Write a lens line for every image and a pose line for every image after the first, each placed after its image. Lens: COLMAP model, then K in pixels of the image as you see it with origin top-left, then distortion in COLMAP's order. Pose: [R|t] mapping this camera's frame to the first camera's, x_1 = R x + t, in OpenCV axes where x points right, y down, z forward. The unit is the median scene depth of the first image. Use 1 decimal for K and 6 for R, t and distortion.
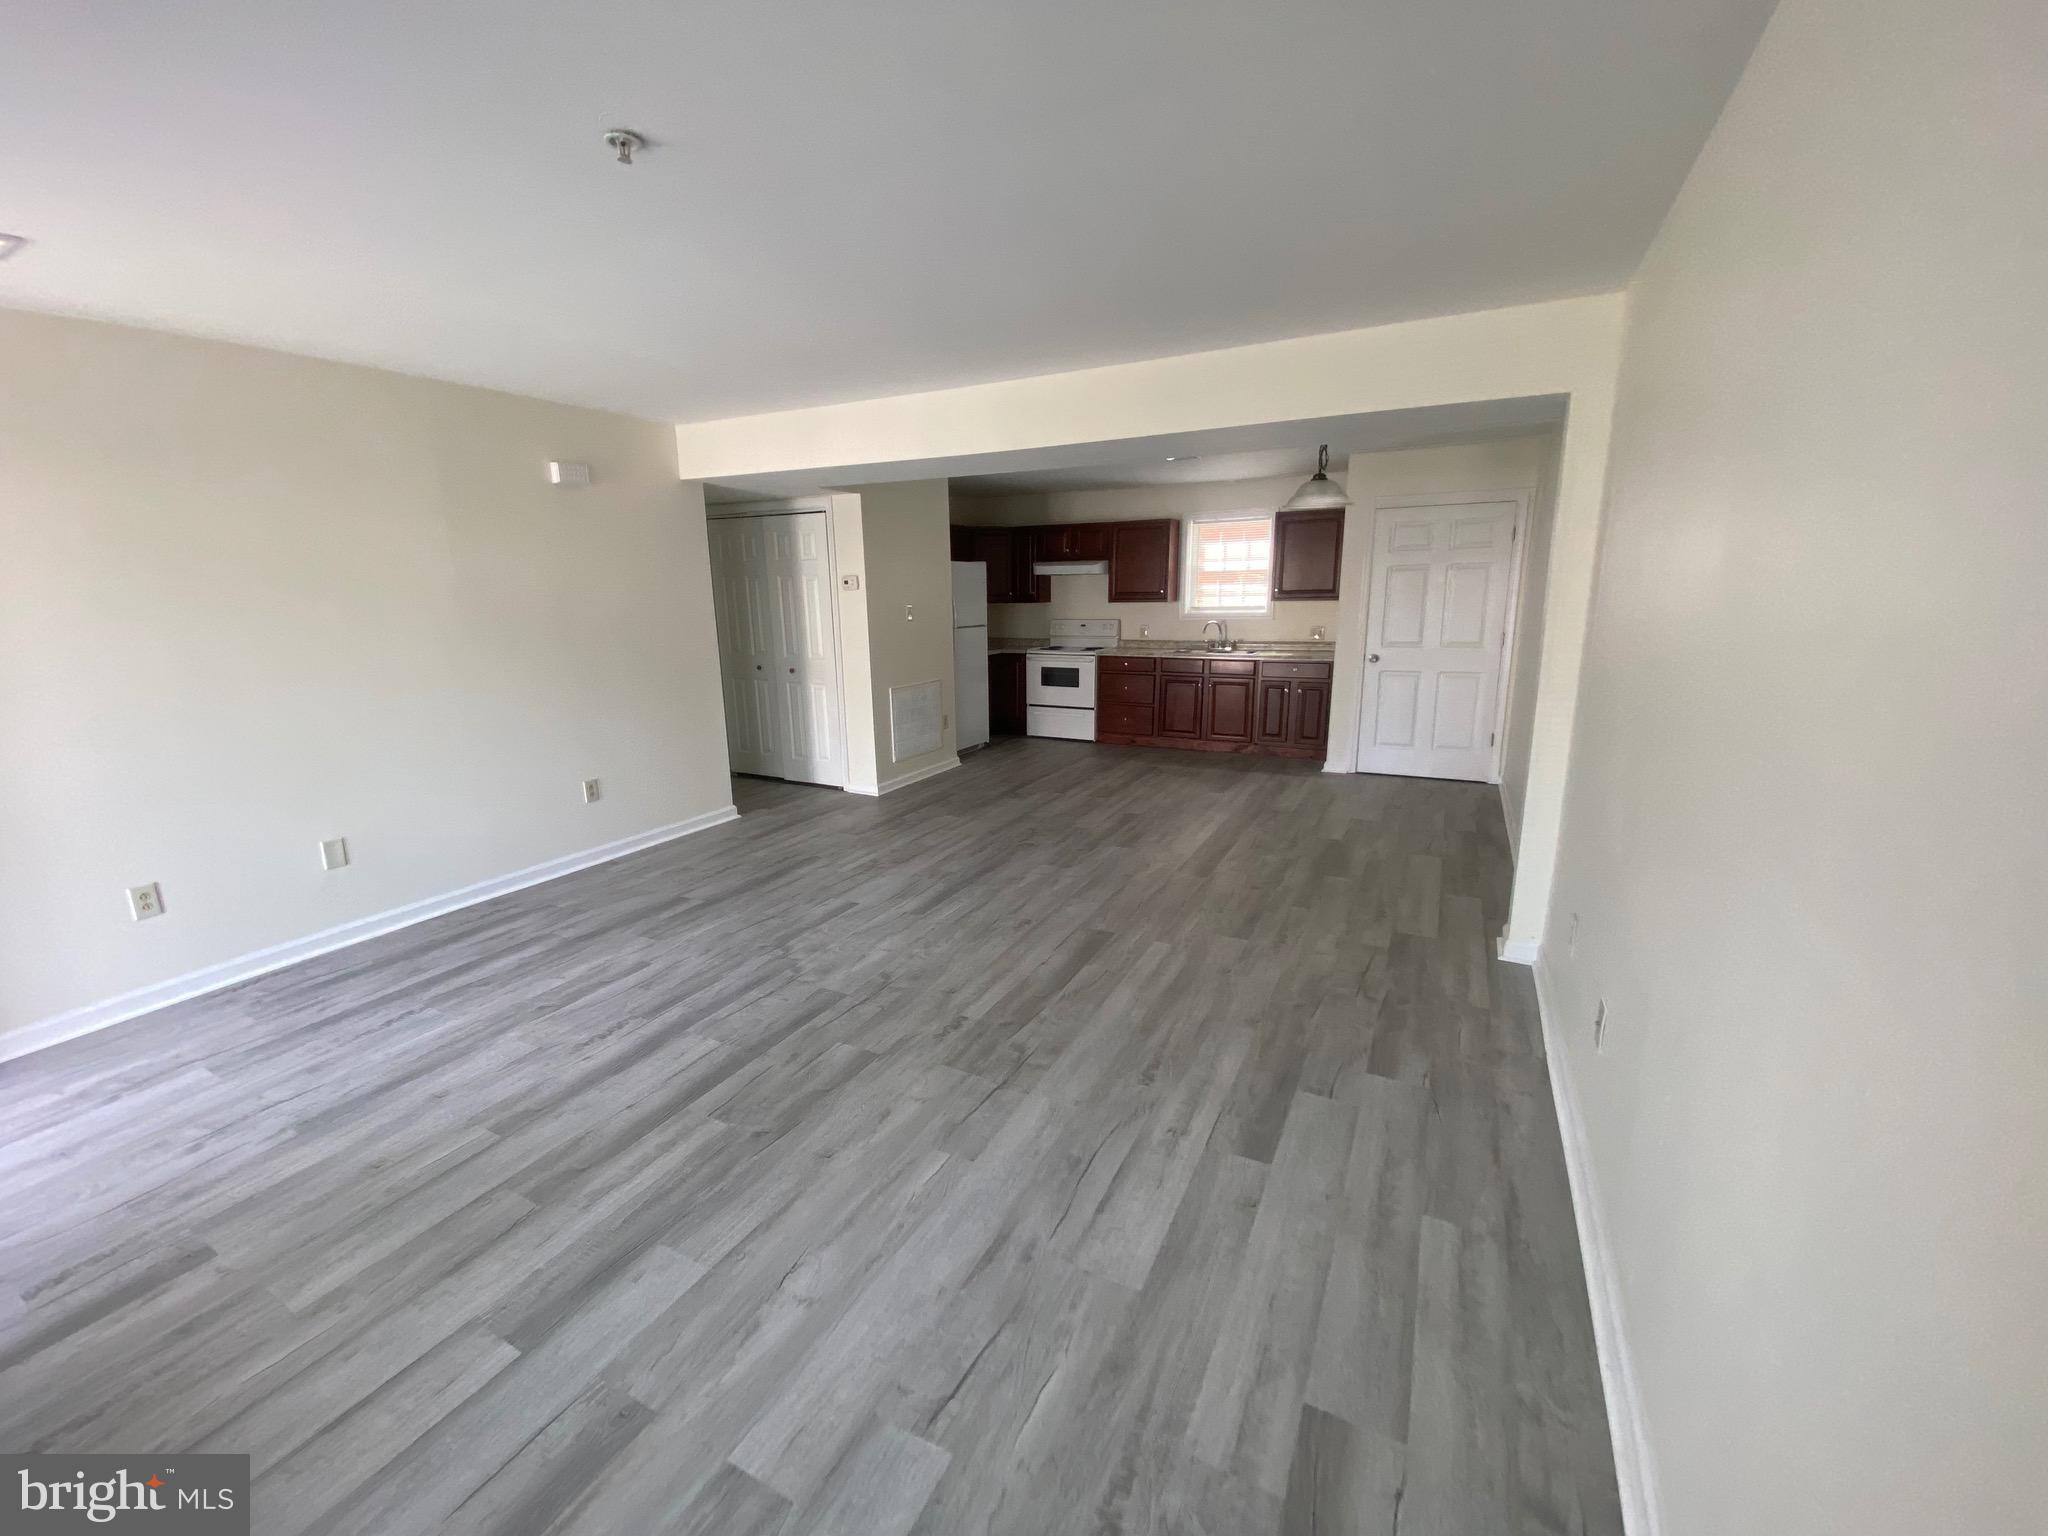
lens RADIAL K [[831.4, 0, 1023.7], [0, 831.4, 774.2], [0, 0, 1]] dist [0.001179, -0.010854]
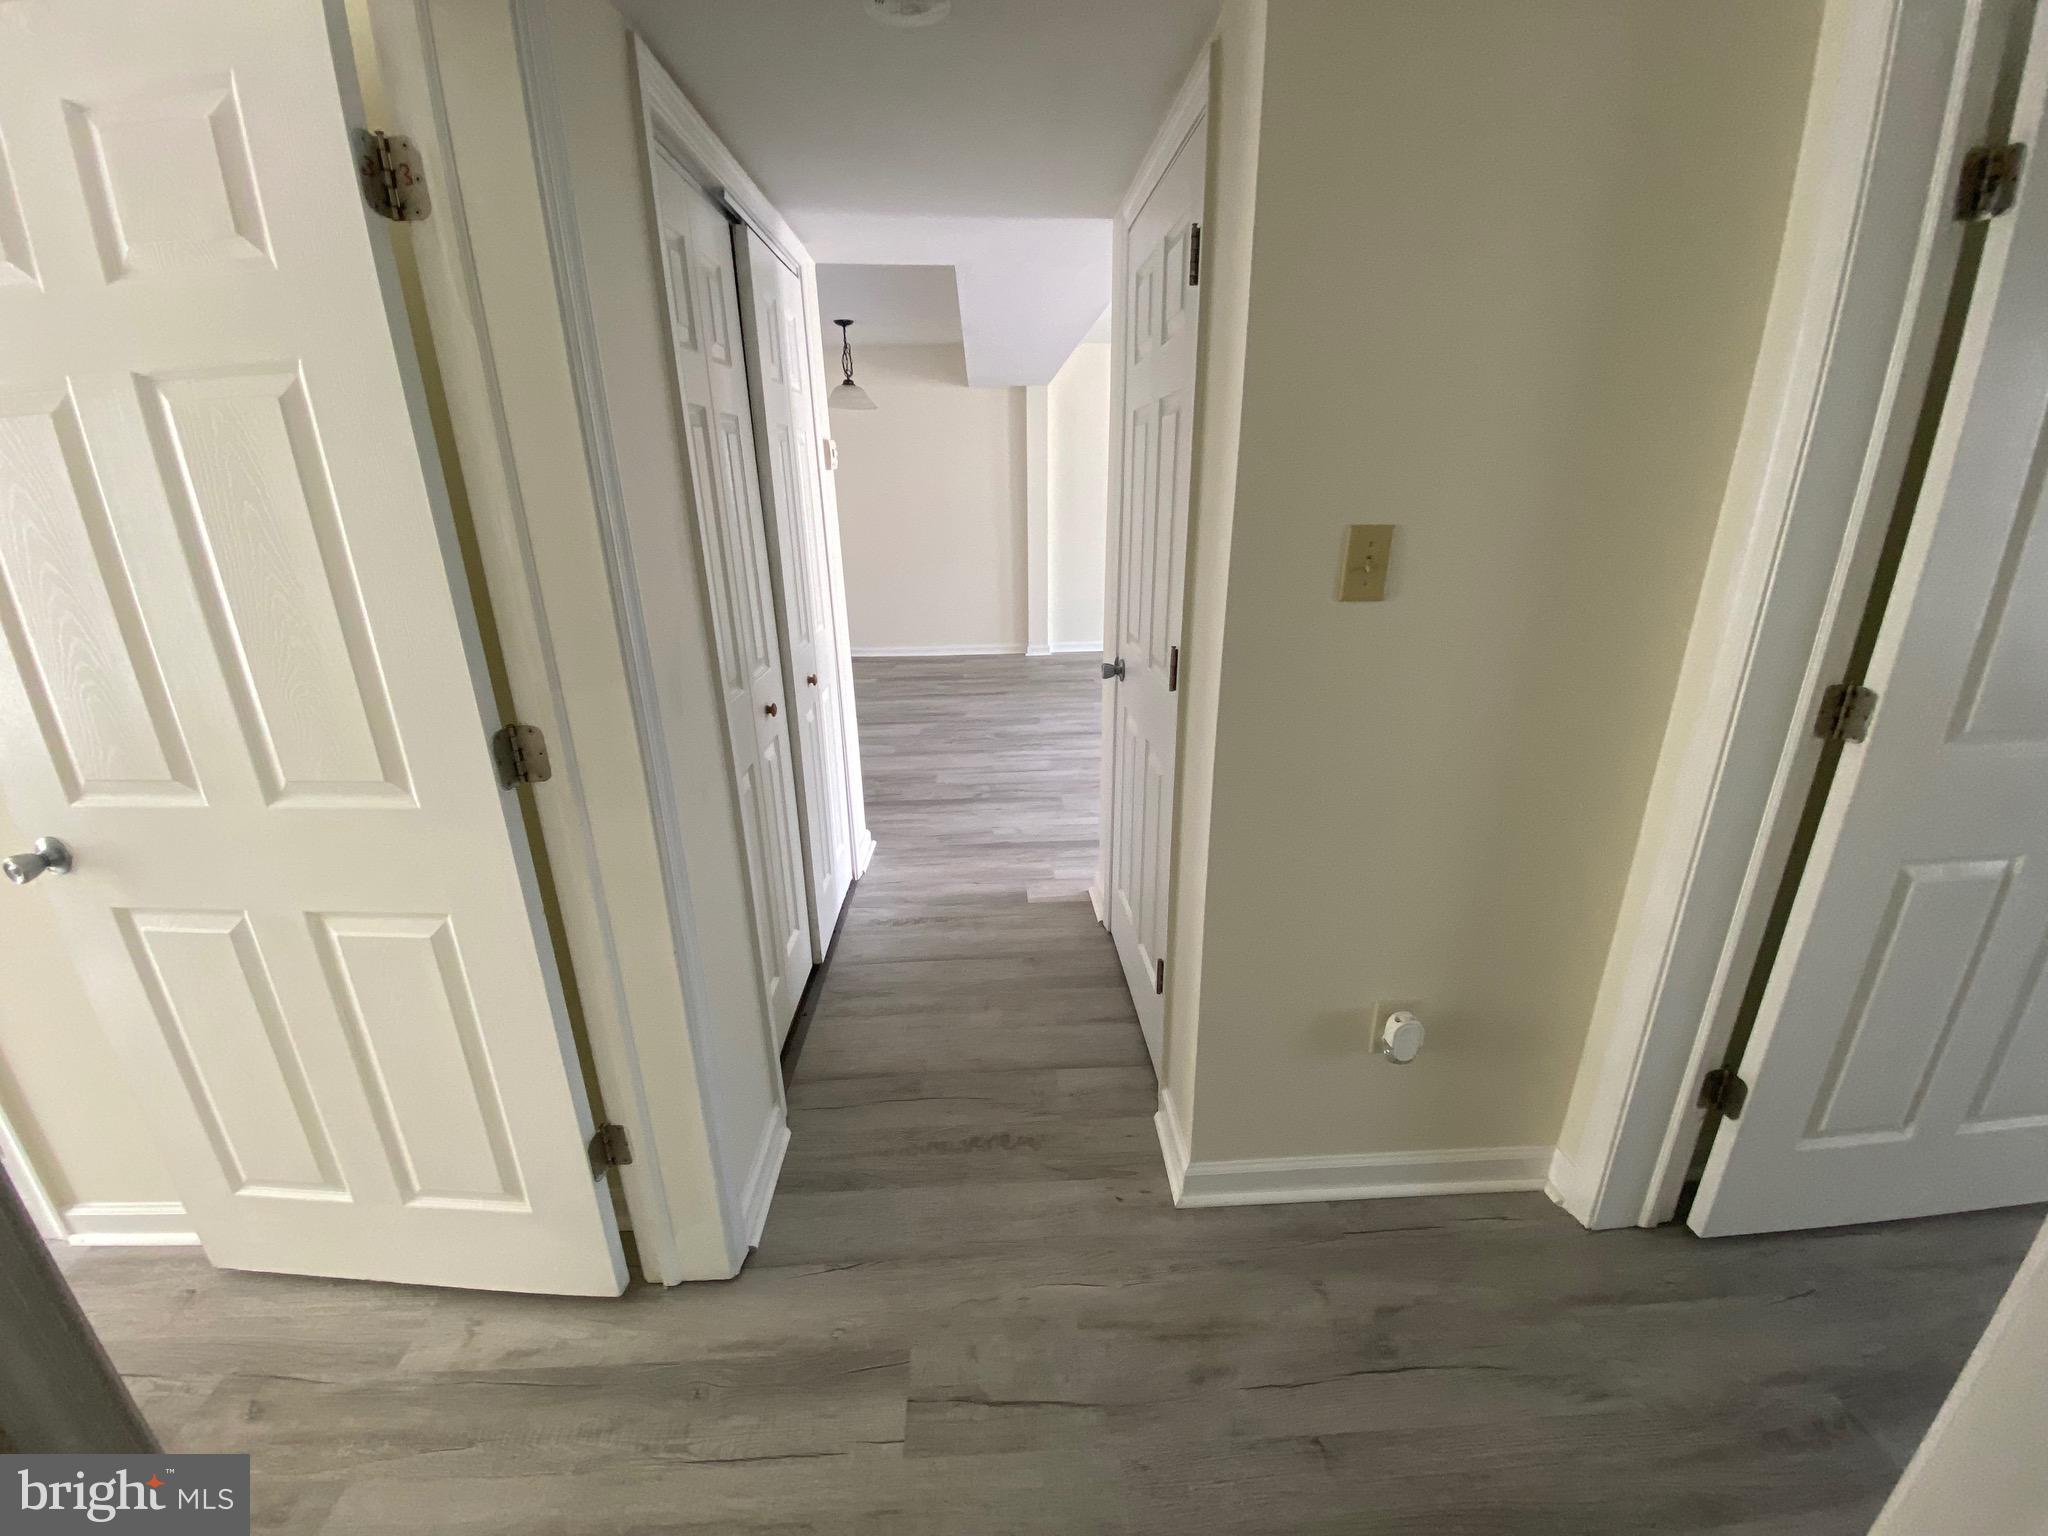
lens RADIAL K [[831.4, 0, 1038.2], [0, 831.4, 769.7], [0, 0, 1]] dist [0.001179, -0.010854]
pose [[-0.521771, -0.270169, 0.809175, -0.845342], [0.201287, 0.882756, 0.424529, -0.295862], [-0.828999, 0.384383, -0.406215, 1.377897]]
